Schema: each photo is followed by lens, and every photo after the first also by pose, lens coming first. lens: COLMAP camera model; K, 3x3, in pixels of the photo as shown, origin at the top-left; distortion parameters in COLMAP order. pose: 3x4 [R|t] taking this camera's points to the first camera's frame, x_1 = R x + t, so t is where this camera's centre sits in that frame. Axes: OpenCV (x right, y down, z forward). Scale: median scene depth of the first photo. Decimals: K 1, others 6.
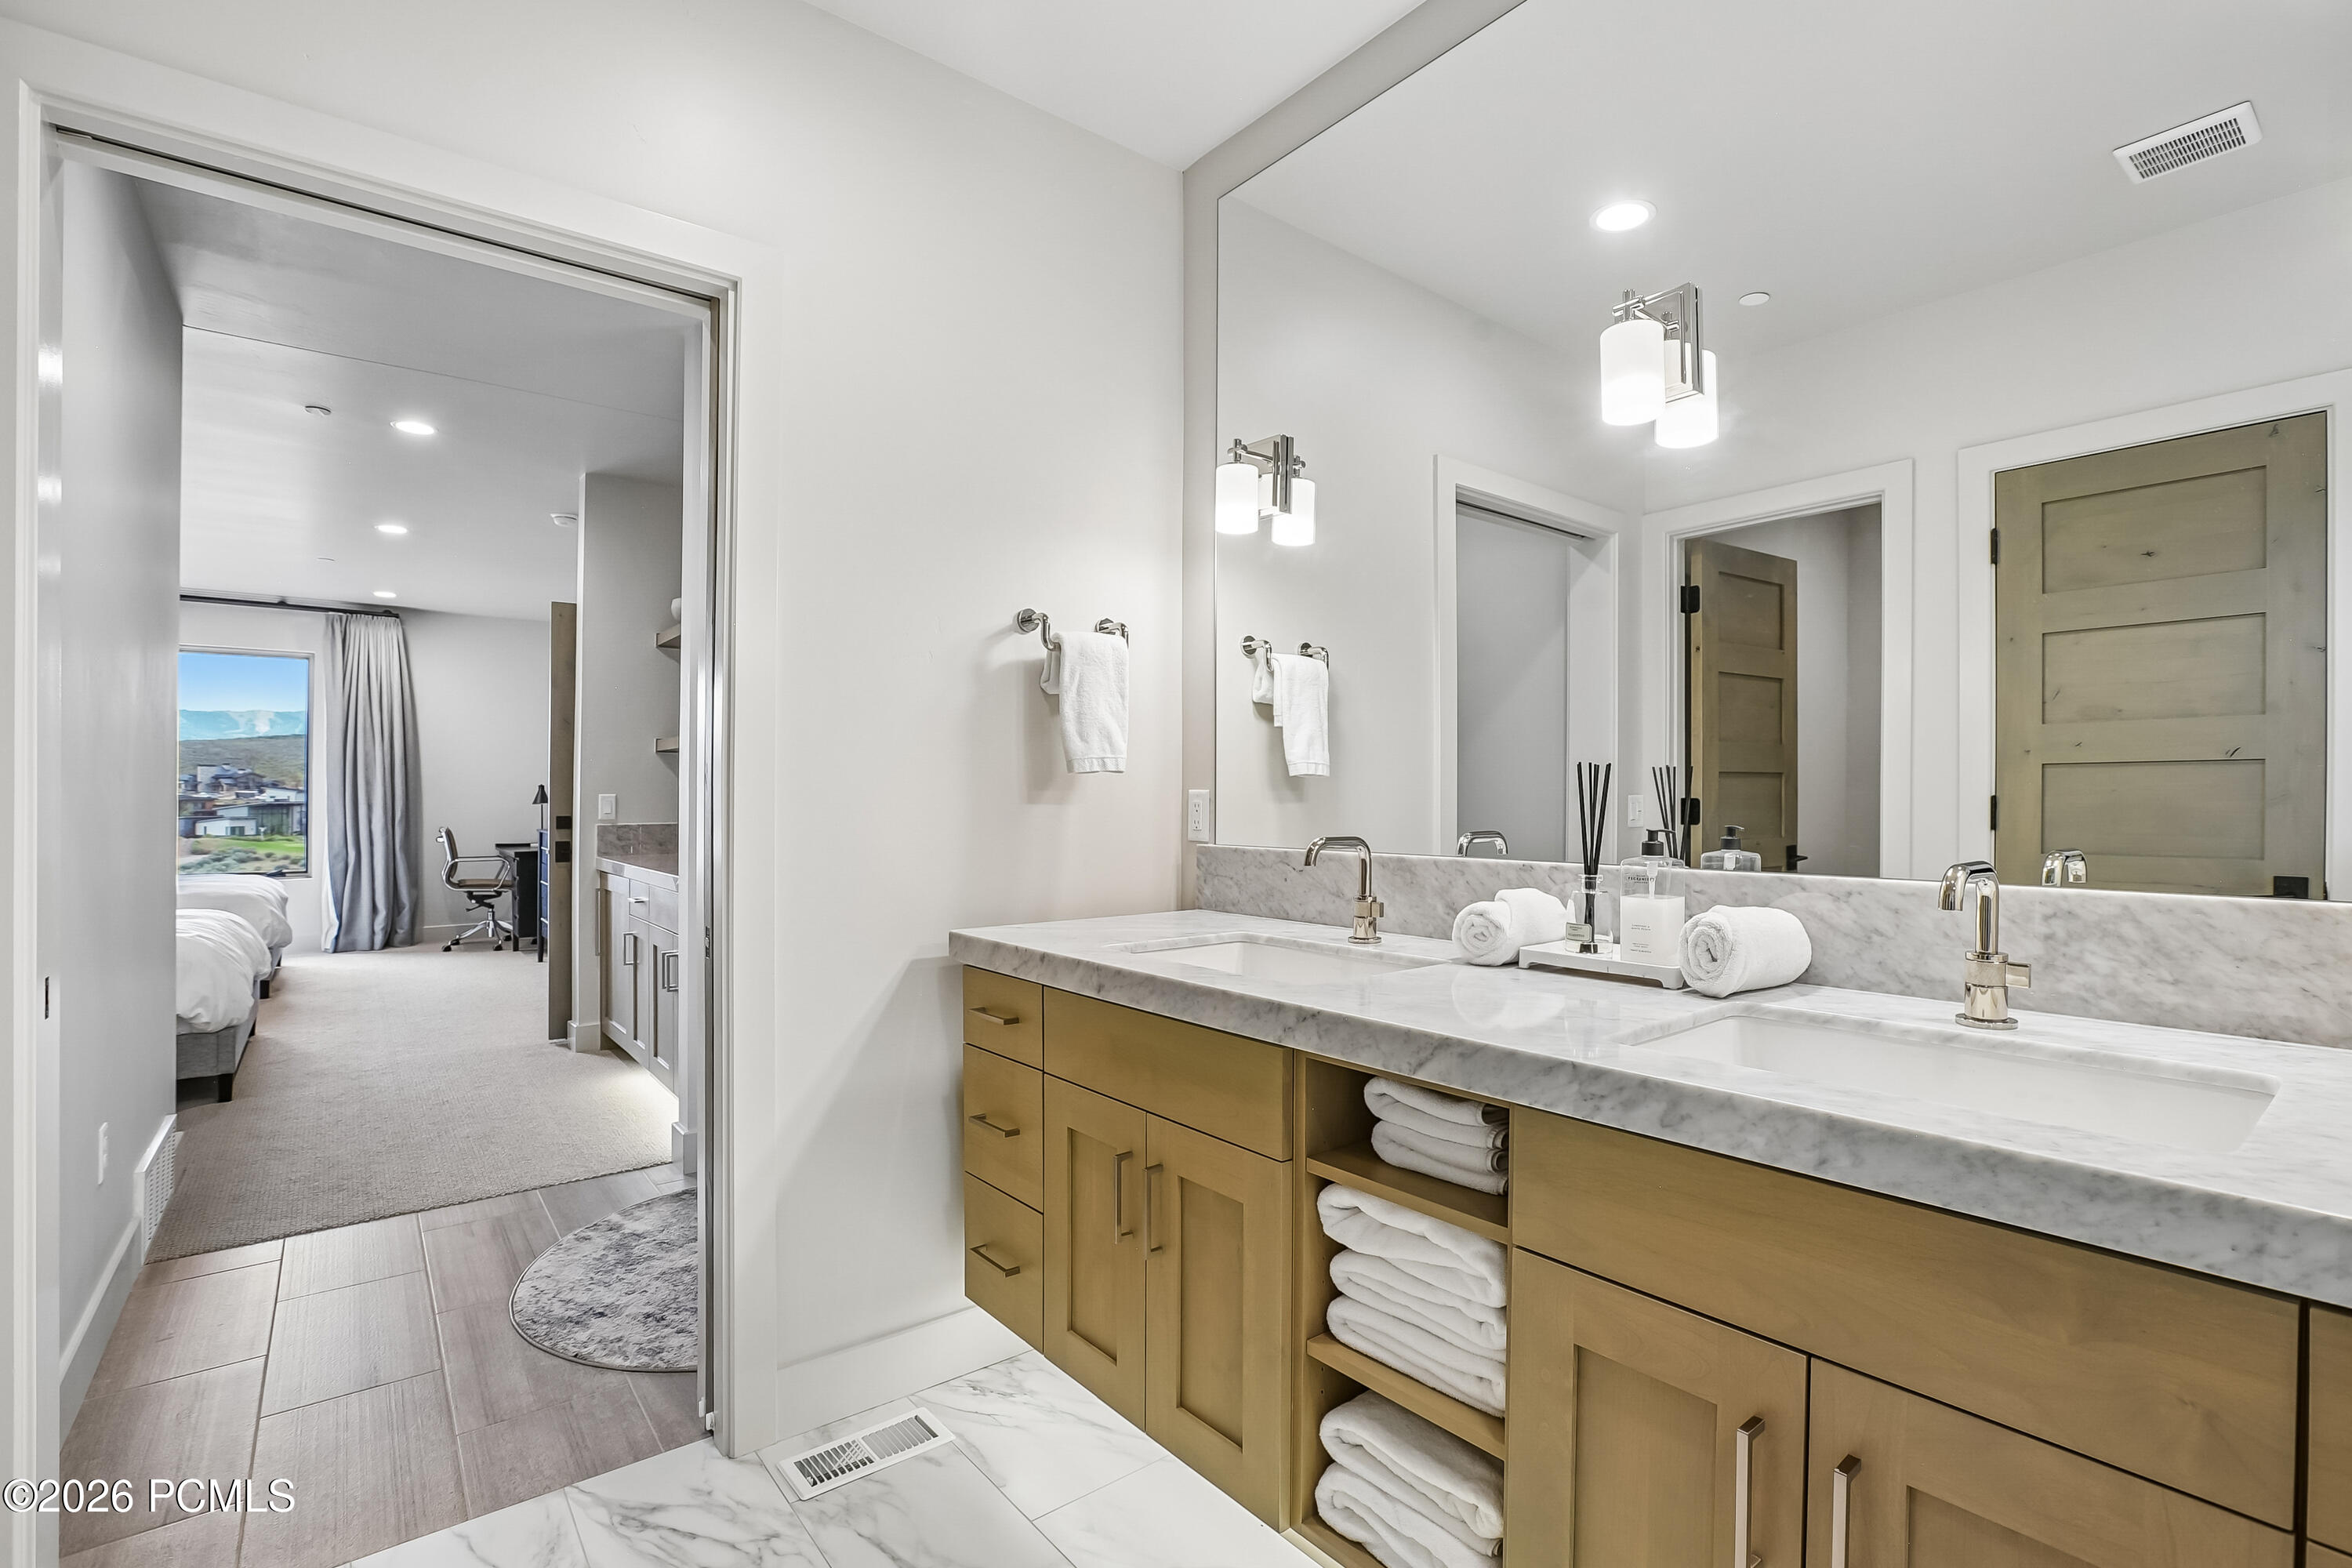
lens RADIAL K [[1070.8, 0, 1199.0], [0, 1070.8, 786.7], [0, 0, 1]] dist [-0.028362, 0.000001]
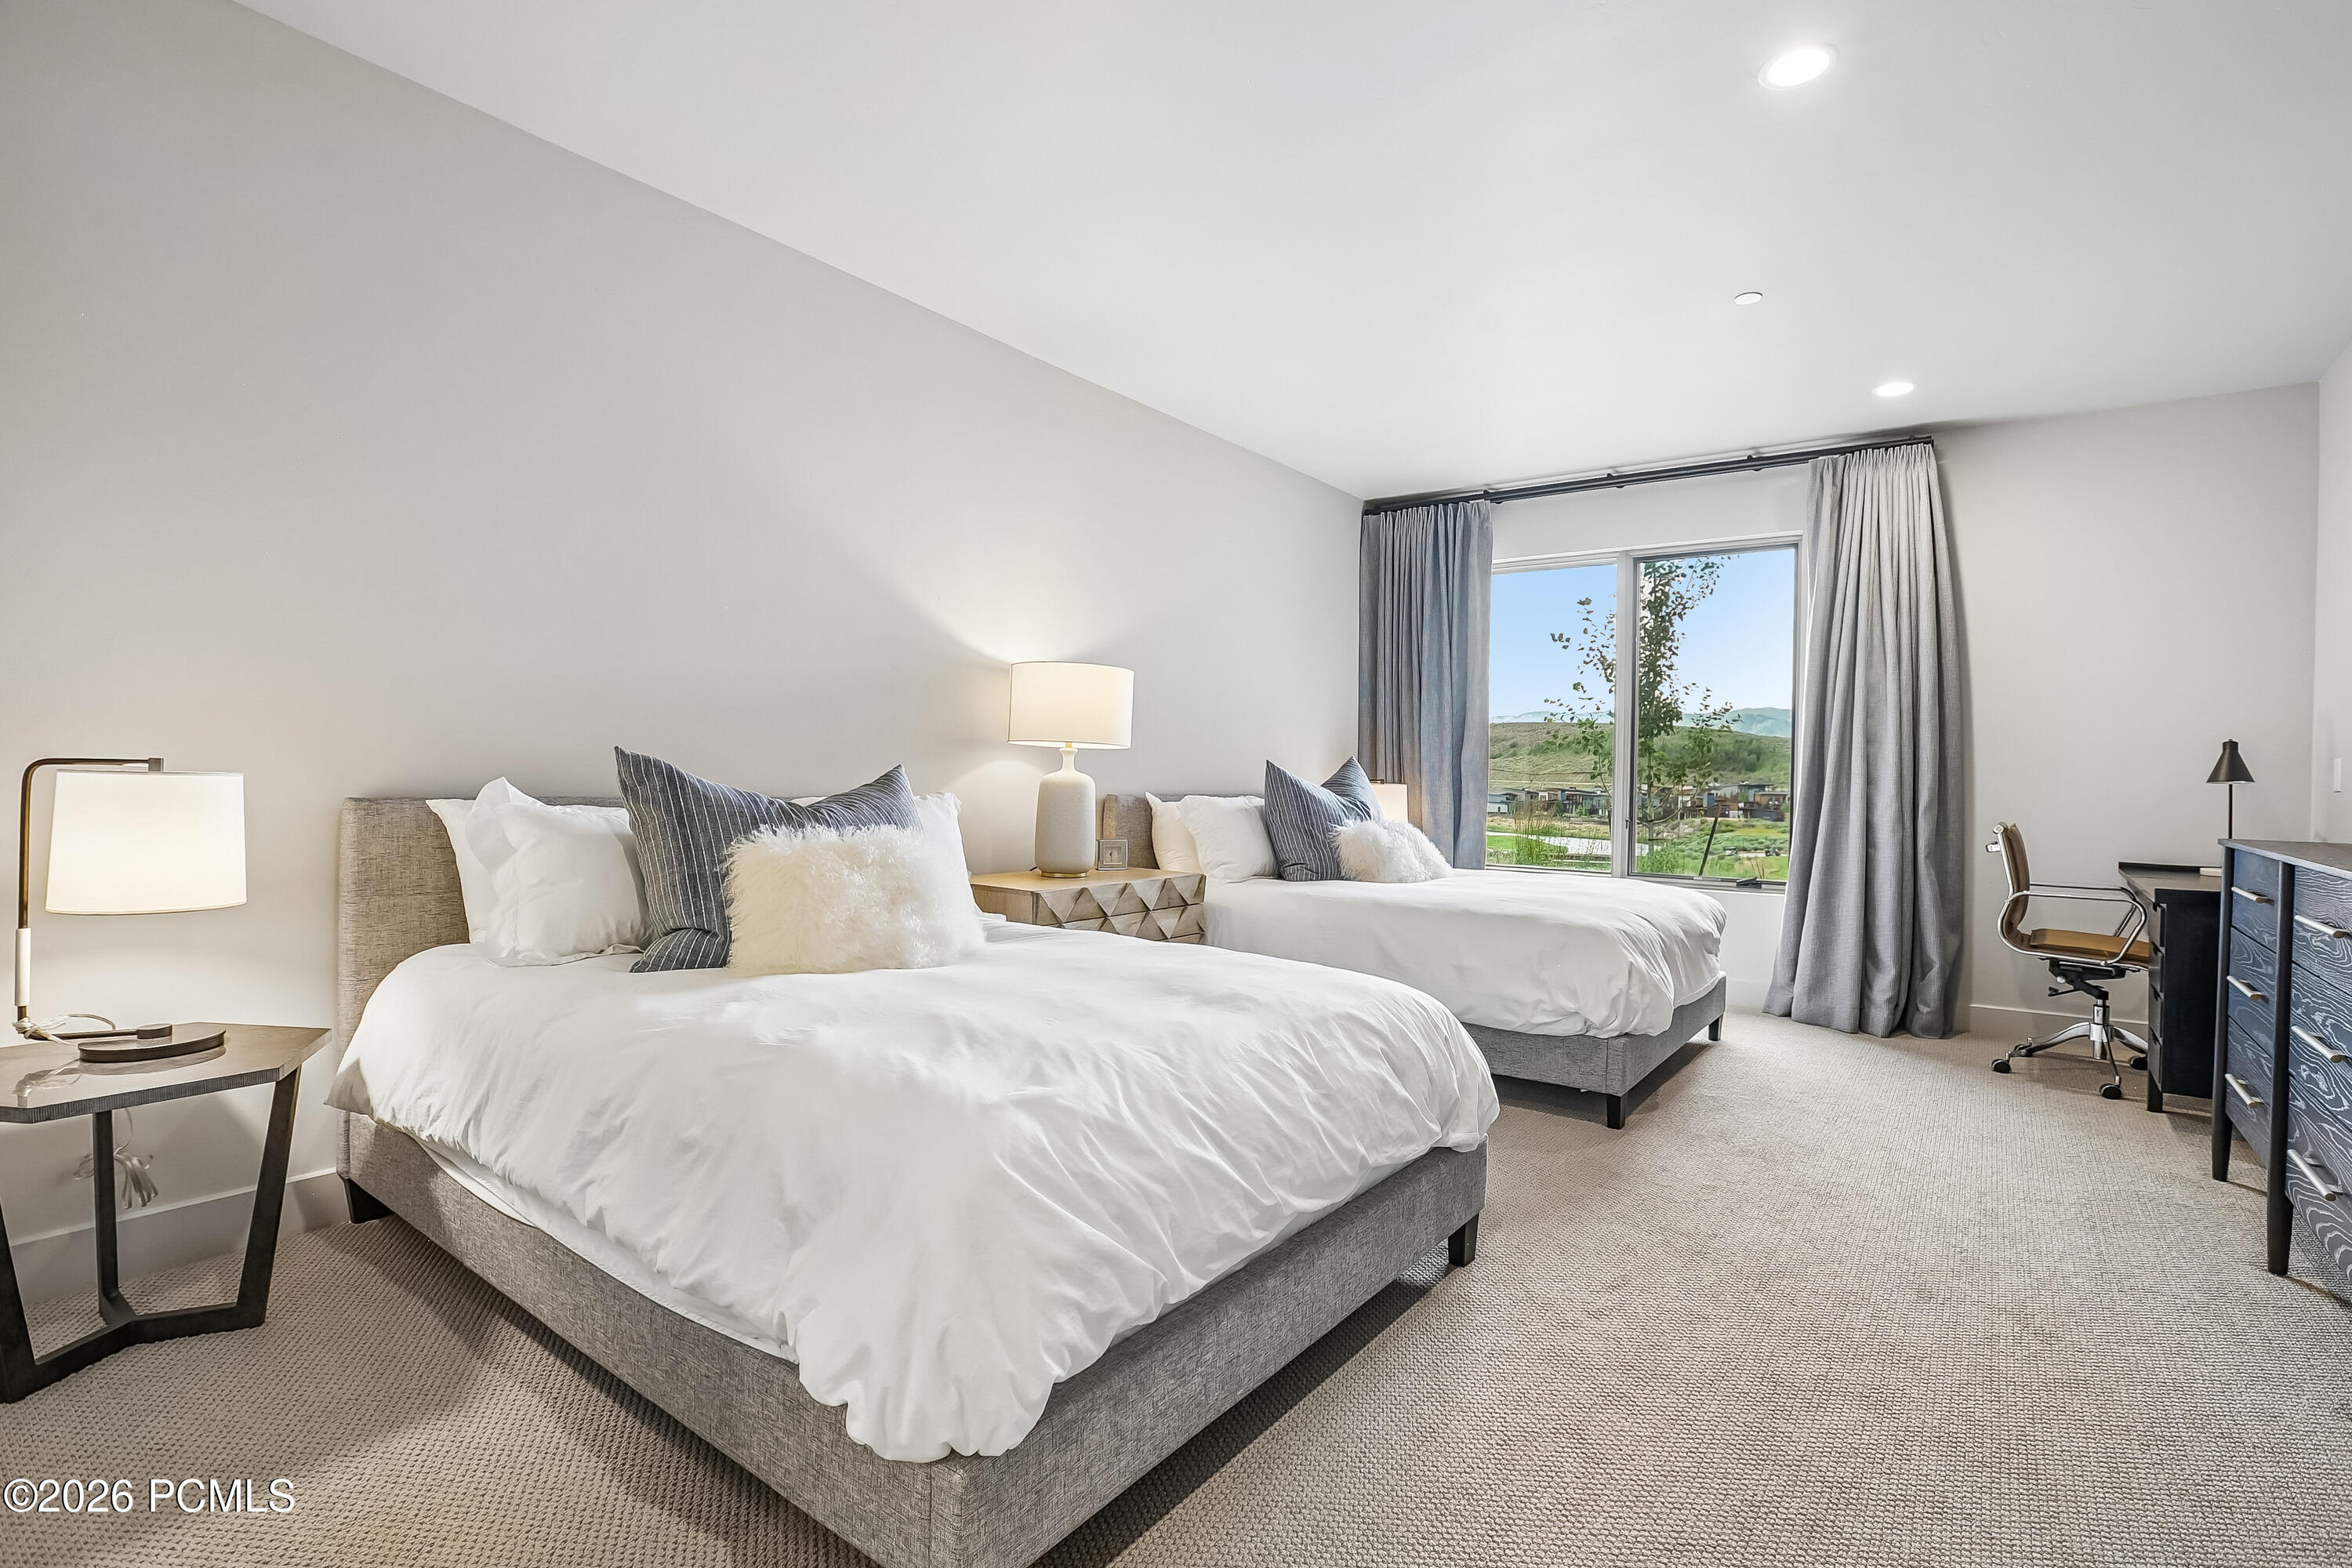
lens RADIAL K [[1070.8, 0, 1178.0], [0, 1070.8, 786.0], [0, 0, 1]] dist [-0.028362, 0.000001]
pose [[0.223960, 0.013349, -0.974507, -0.311108], [-0.005283, 0.999908, 0.012483, 0.016328], [0.974584, 0.002353, 0.224010, 0.498041]]
